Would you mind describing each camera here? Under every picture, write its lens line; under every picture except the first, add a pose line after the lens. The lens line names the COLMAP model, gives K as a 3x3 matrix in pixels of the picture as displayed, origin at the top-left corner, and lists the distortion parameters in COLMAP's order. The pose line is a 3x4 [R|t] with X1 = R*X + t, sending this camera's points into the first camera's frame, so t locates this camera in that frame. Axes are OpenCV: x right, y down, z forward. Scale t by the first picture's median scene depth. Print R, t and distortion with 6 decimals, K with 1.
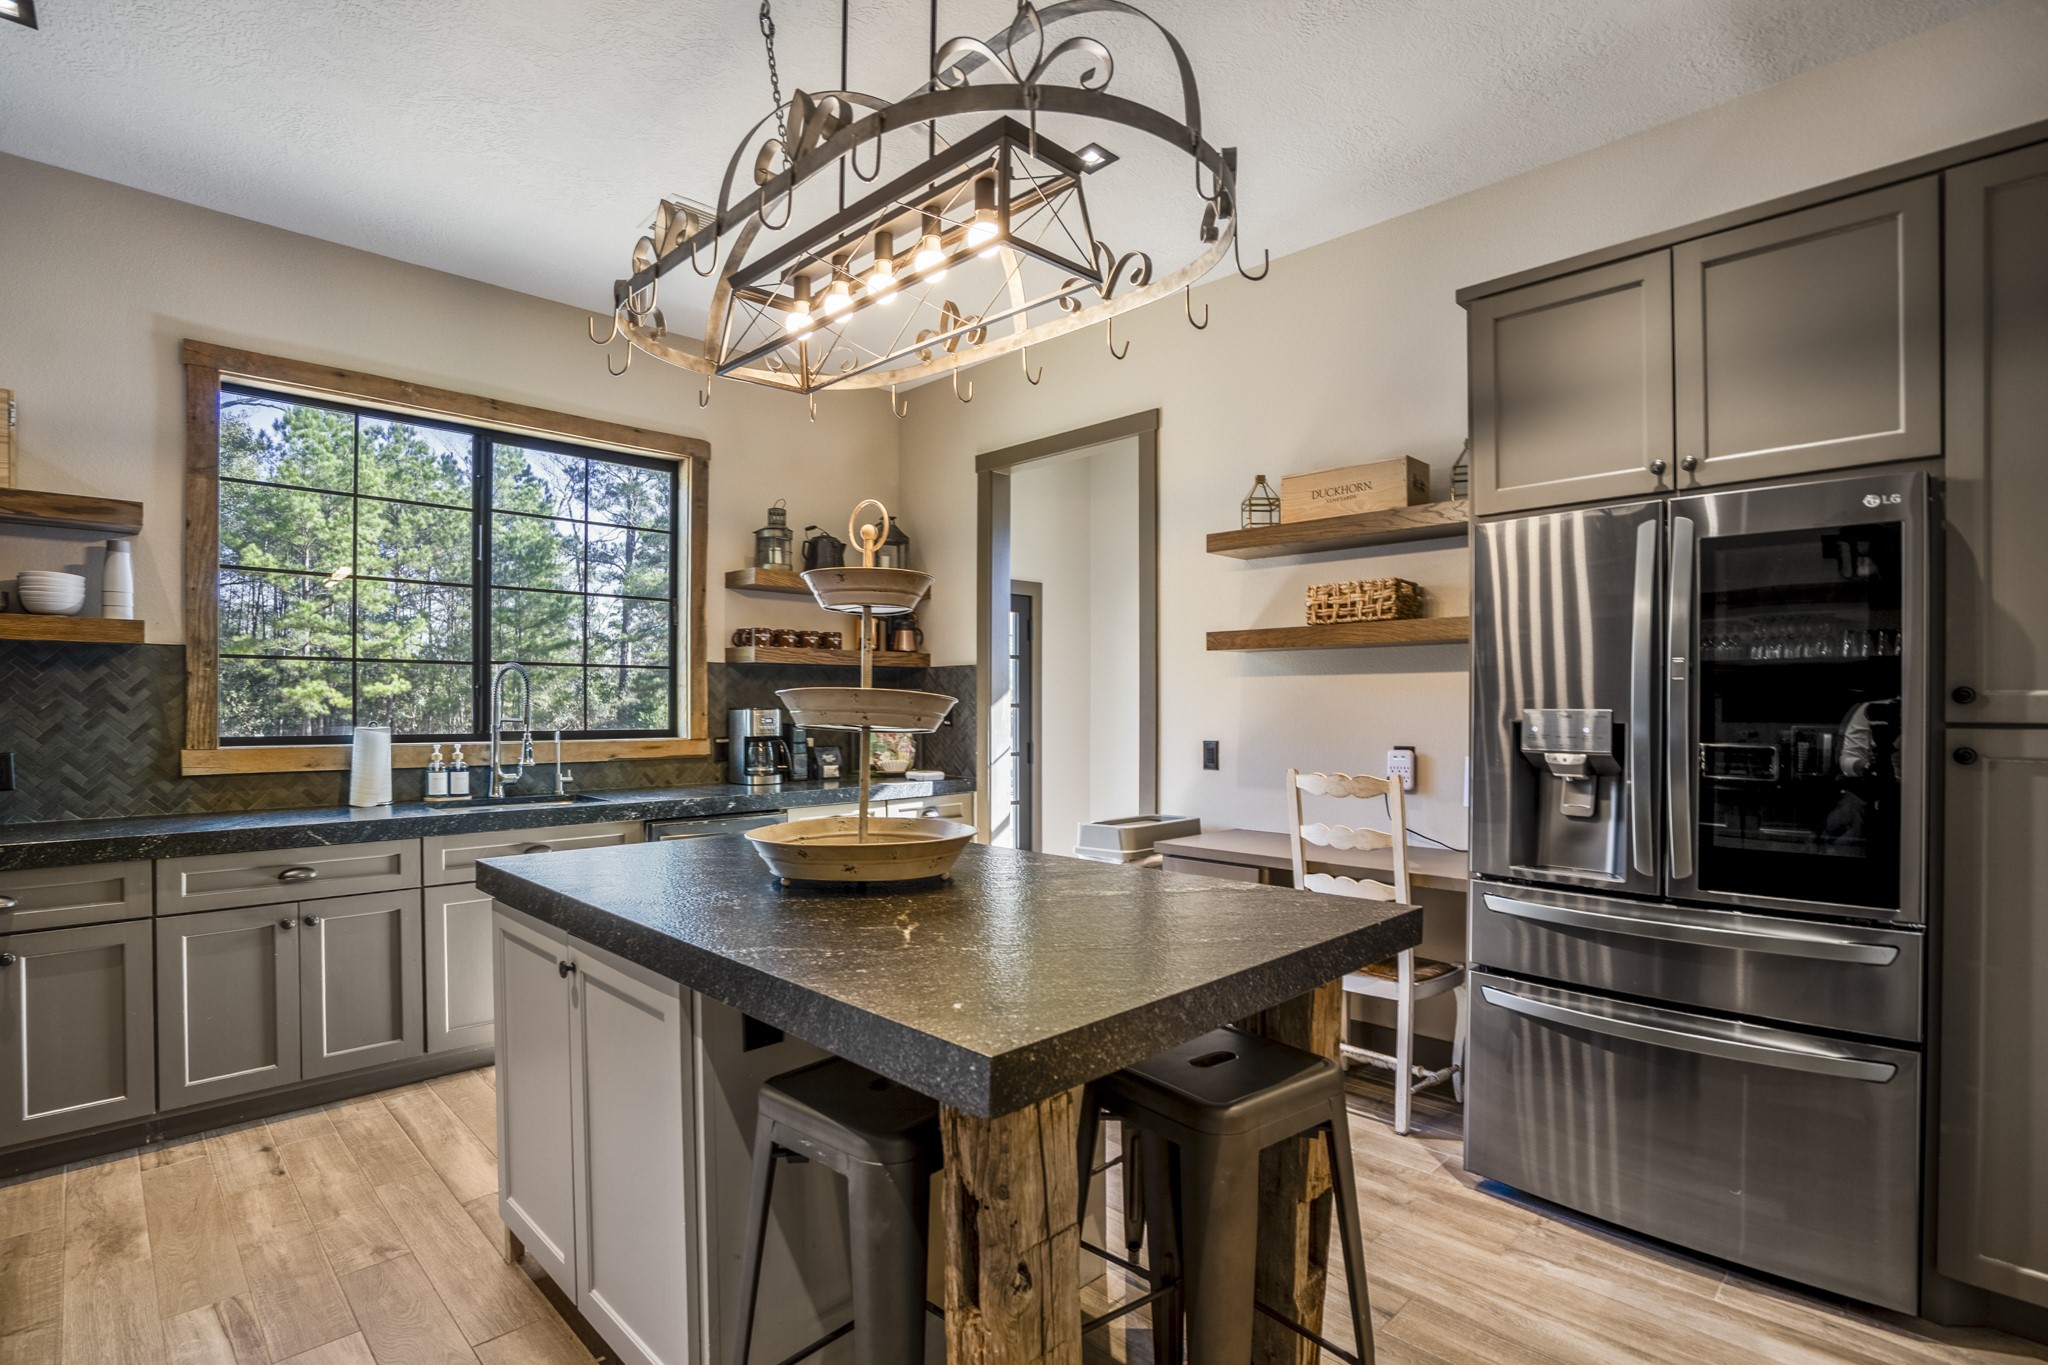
lens RADIAL K [[990.0, 0, 1013.4], [0, 990.0, 725.8], [0, 0, 1]] dist [-0.071496, 0.031952]
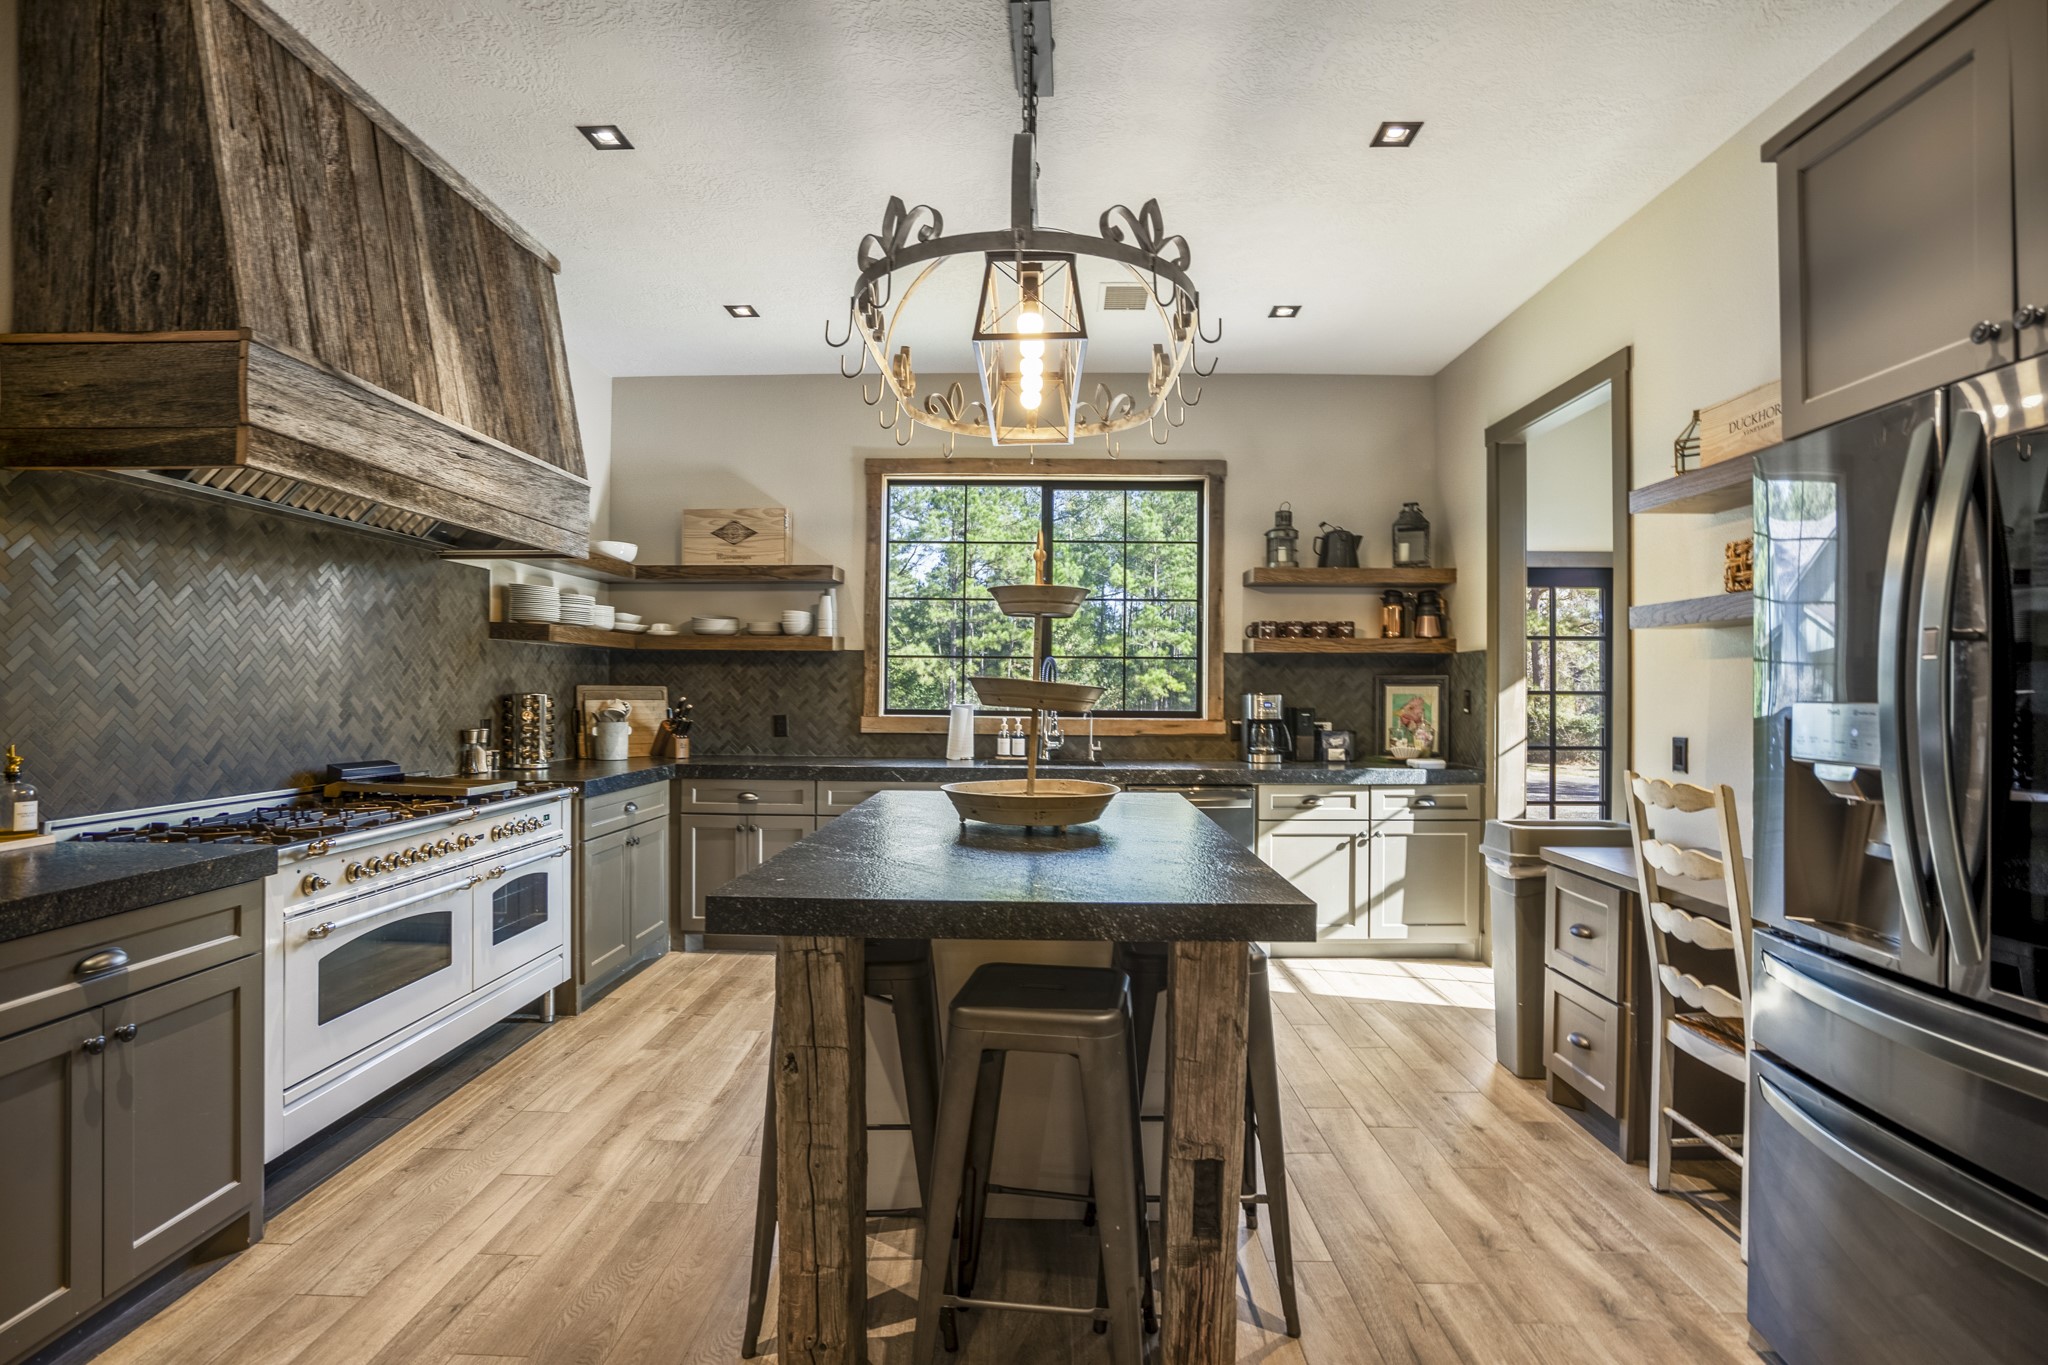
lens RADIAL K [[972.1, 0, 1019.1], [0, 972.1, 692.9], [0, 0, 1]] dist [-0.046507, 0.000928]
pose [[0.692219, 0.006946, -0.721654, 0.385943], [-0.020831, 0.999729, -0.010359, -0.001906], [0.721387, 0.022204, 0.692176, 0.056191]]
